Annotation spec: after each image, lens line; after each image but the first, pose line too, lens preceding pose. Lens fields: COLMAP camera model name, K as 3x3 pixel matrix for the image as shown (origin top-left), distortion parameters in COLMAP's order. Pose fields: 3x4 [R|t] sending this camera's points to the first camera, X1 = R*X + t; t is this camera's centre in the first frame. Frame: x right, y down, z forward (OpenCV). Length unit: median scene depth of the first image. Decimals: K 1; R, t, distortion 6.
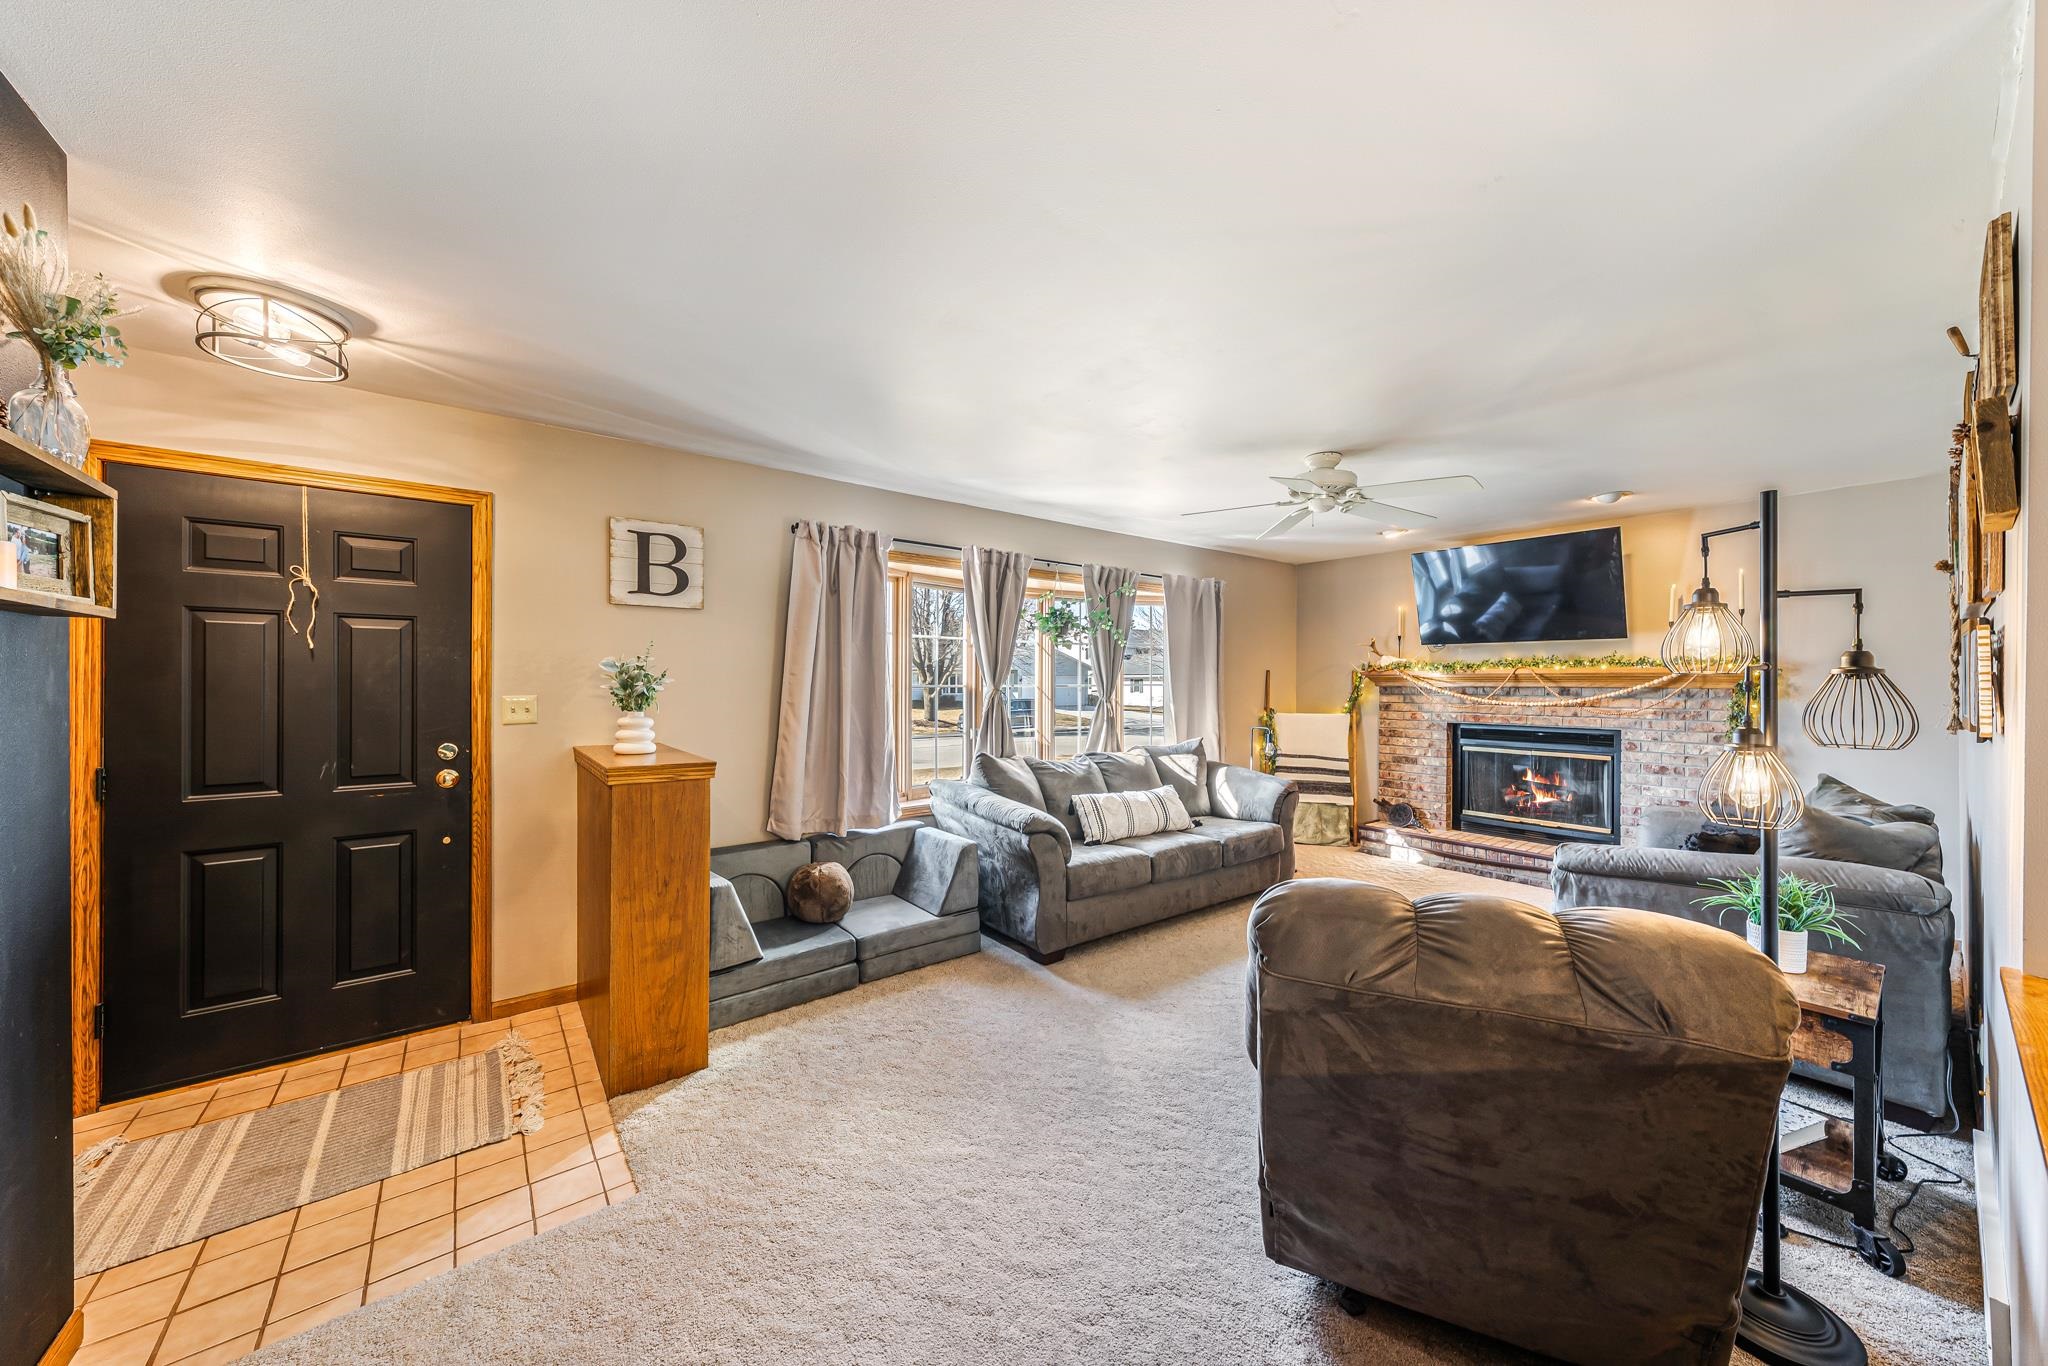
lens RADIAL K [[710.8, 0, 1025.1], [0, 710.8, 682.6], [0, 0, 1]] dist [0.000104, -0.000200]
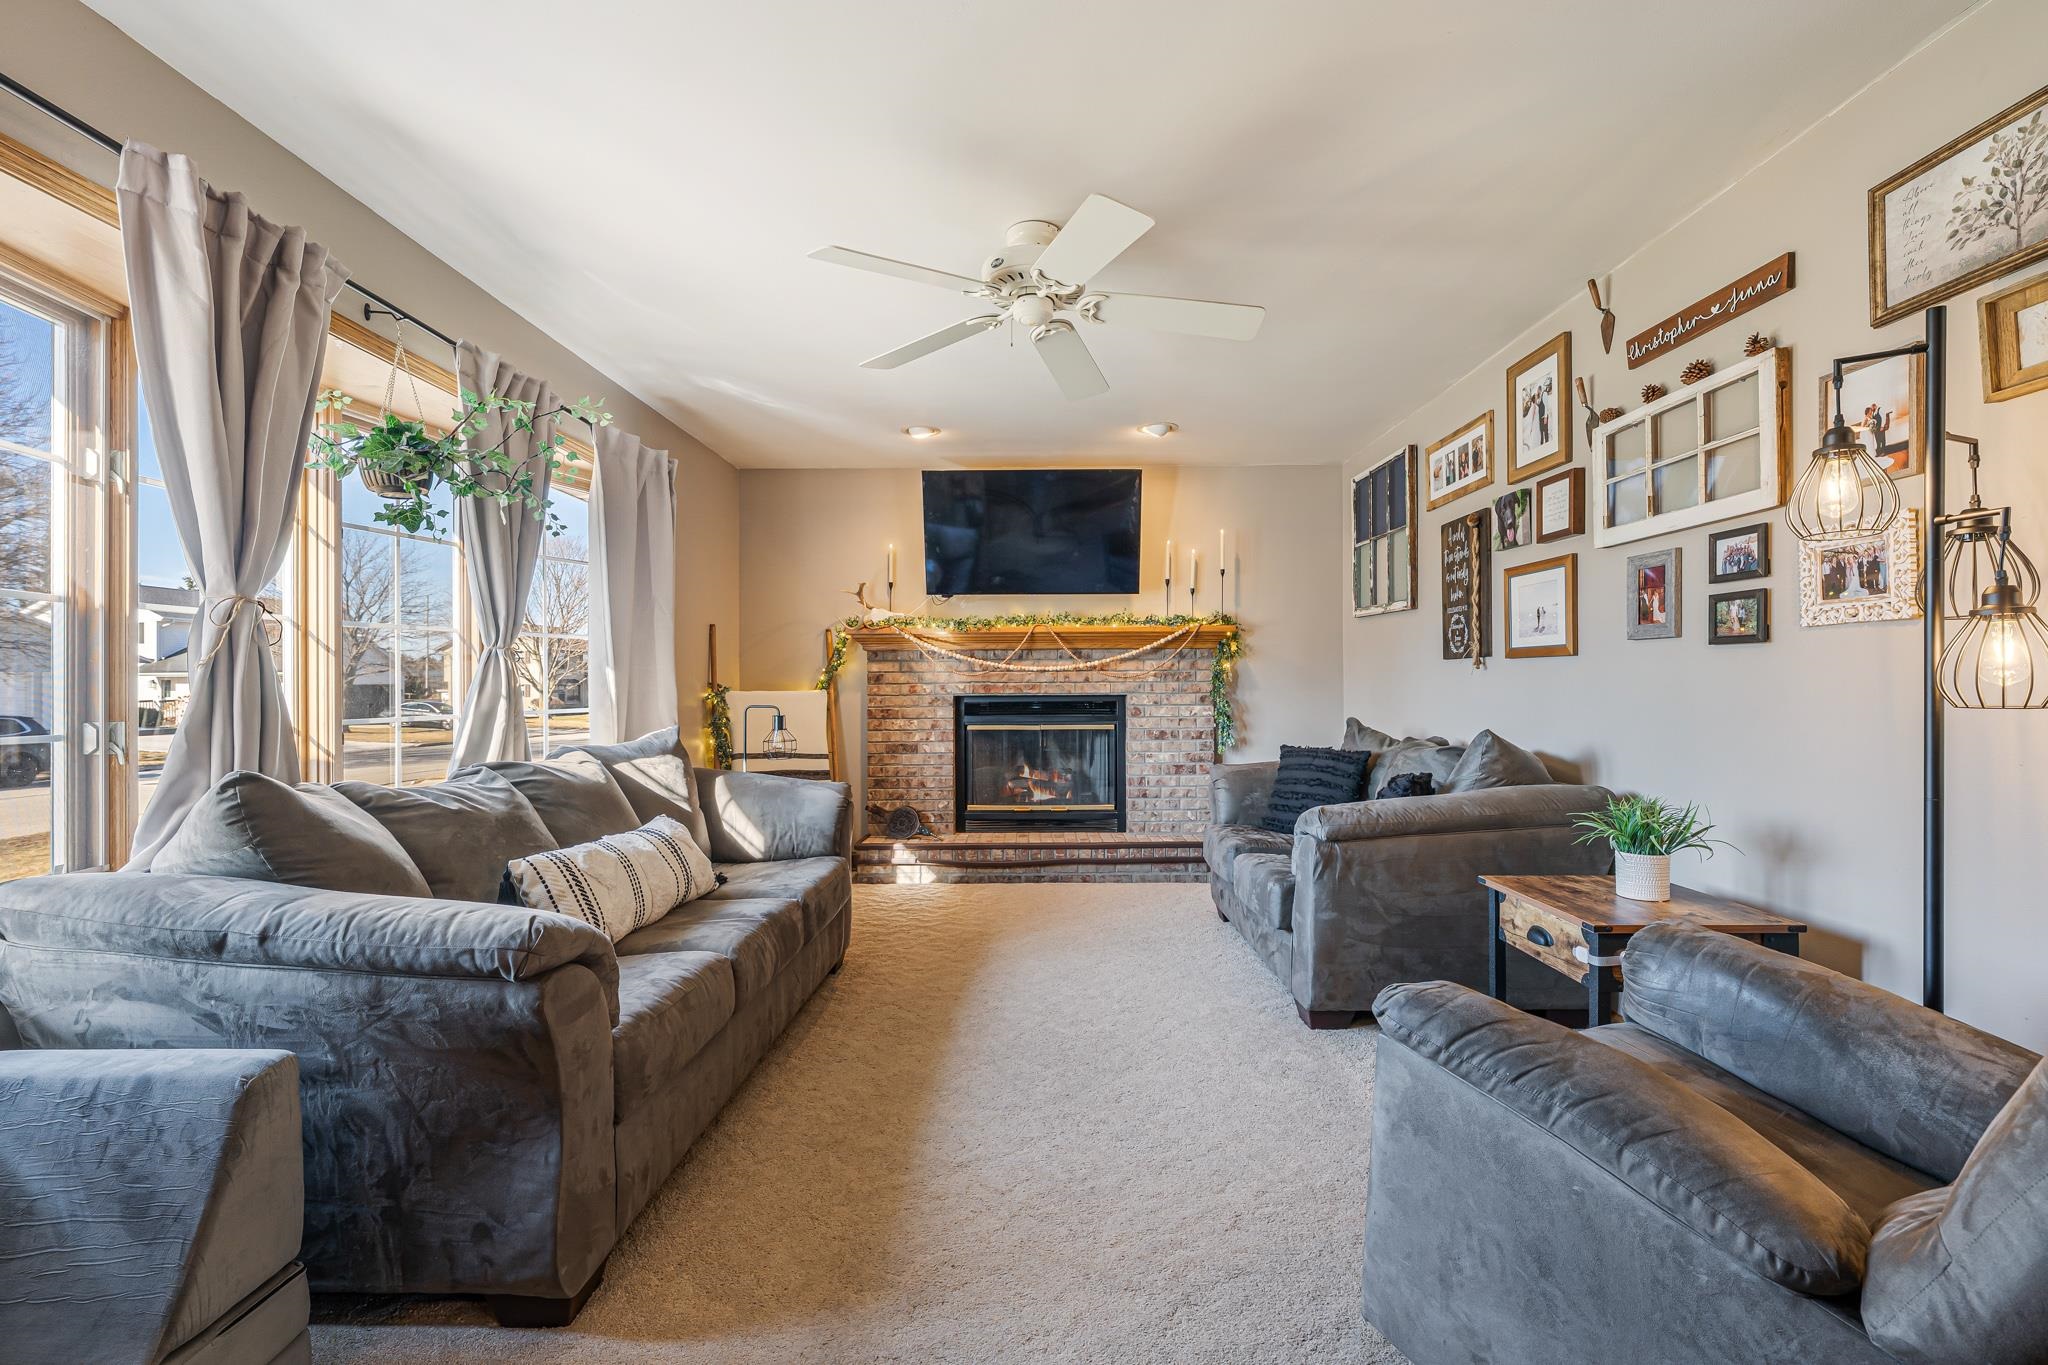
lens RADIAL K [[879.8, 0, 1026.7], [0, 879.8, 682.7], [0, 0, 1]] dist [-0.000654, -0.000929]
pose [[0.620297, -0.004549, 0.784354, -0.138204], [0.009050, 0.999958, -0.001357, 0.053234], [-0.784315, 0.007940, 0.620312, 0.408669]]
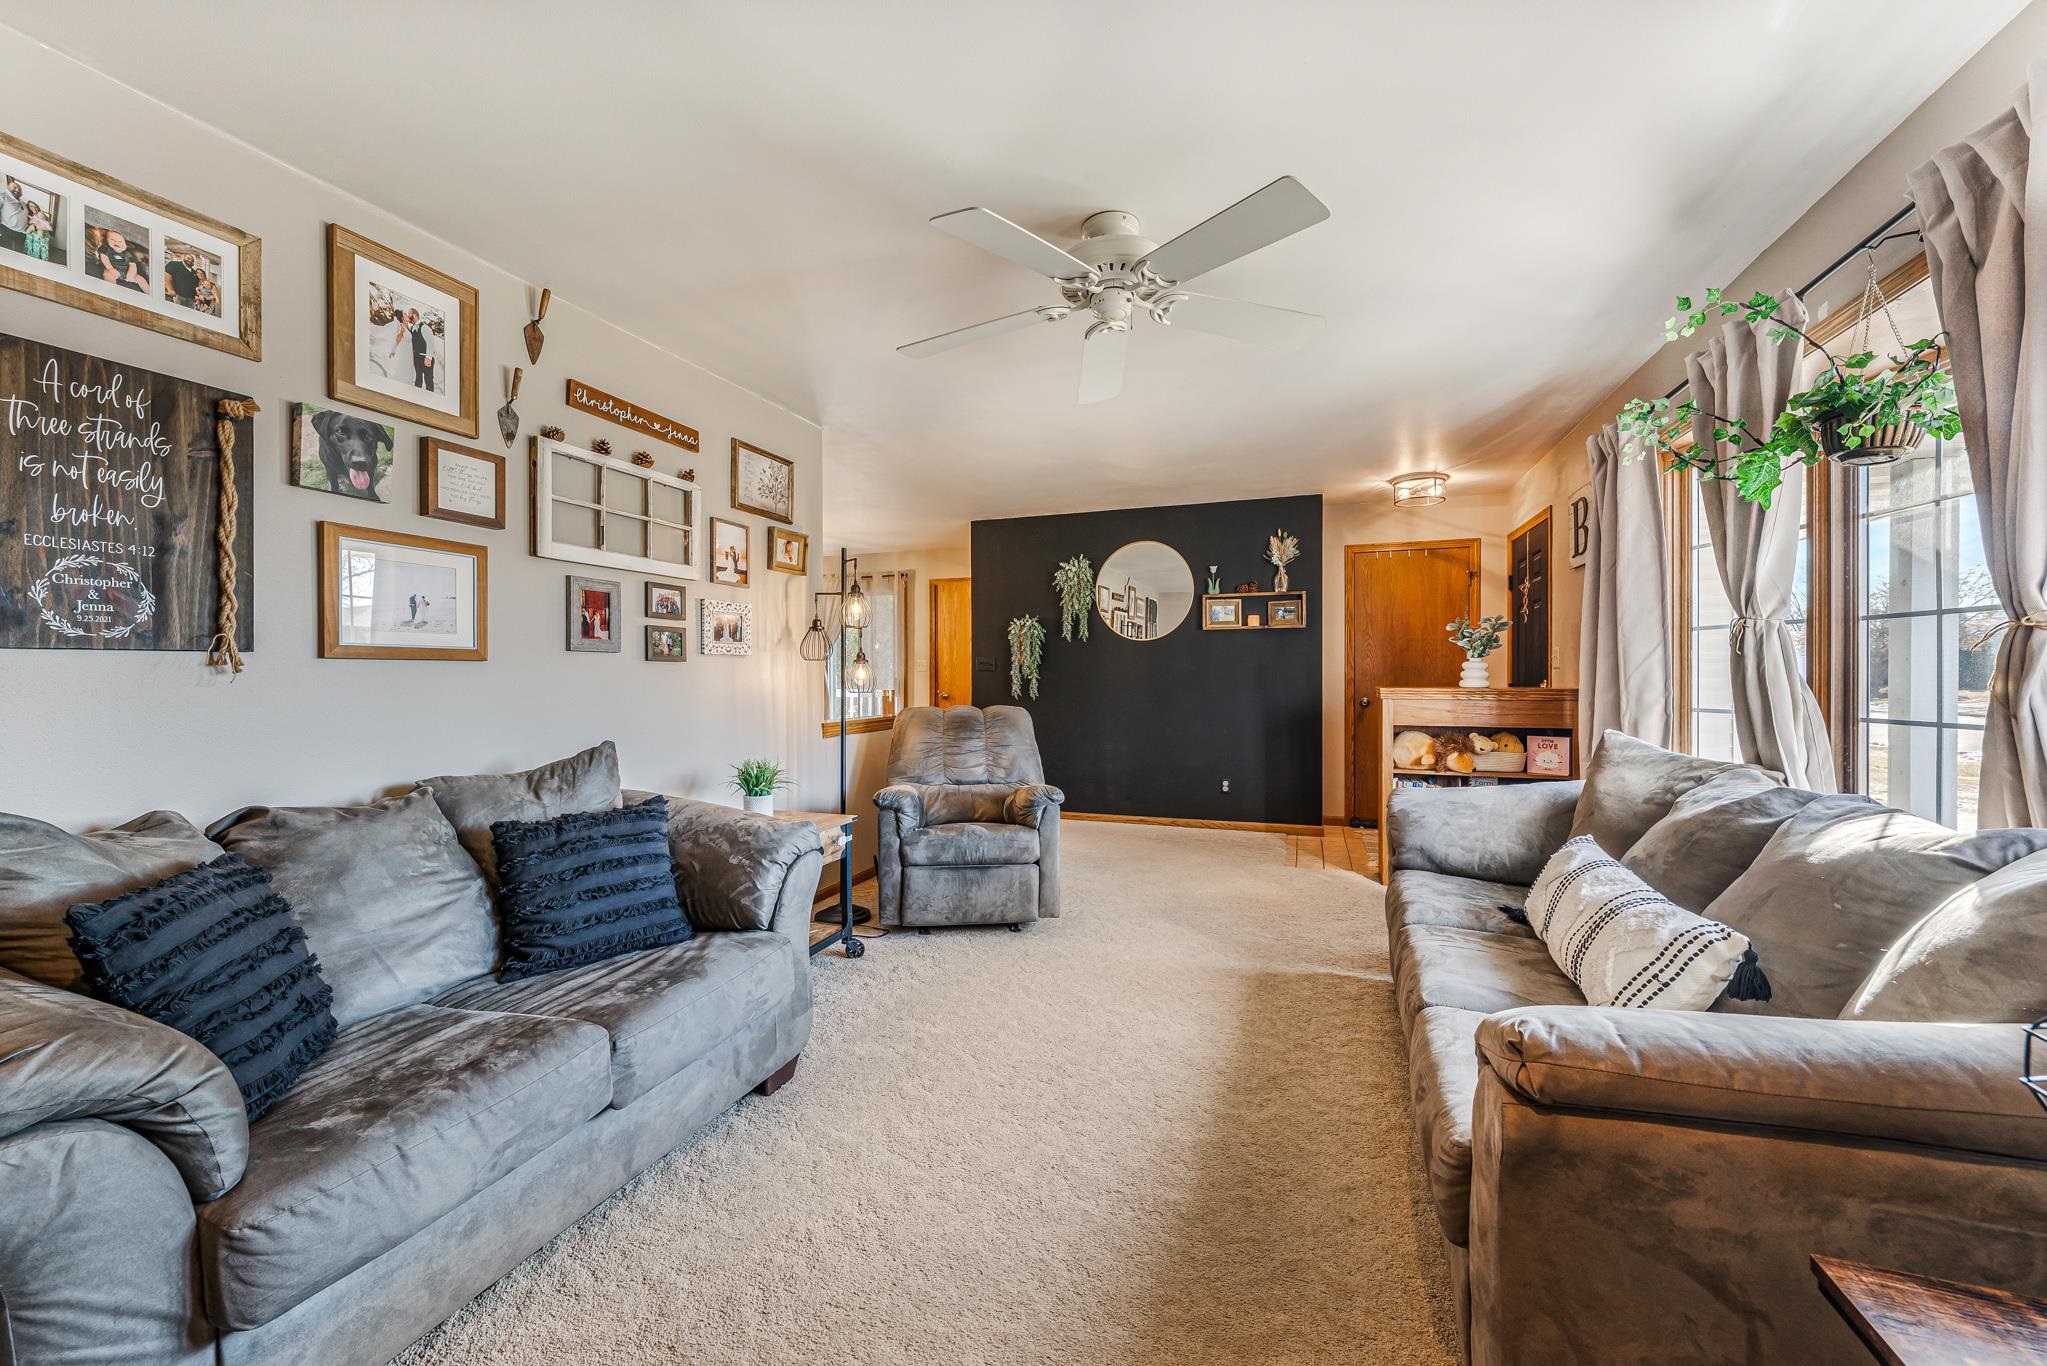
lens RADIAL K [[782.5, 0, 1018.6], [0, 782.5, 673.5], [0, 0, 1]] dist [0.002491, 0.000007]
pose [[-0.853237, 0.000999, -0.521522, 0.636700], [0.000323, 0.999999, 0.001387, 0.043012], [0.521523, 0.001015, -0.853237, 1.162345]]
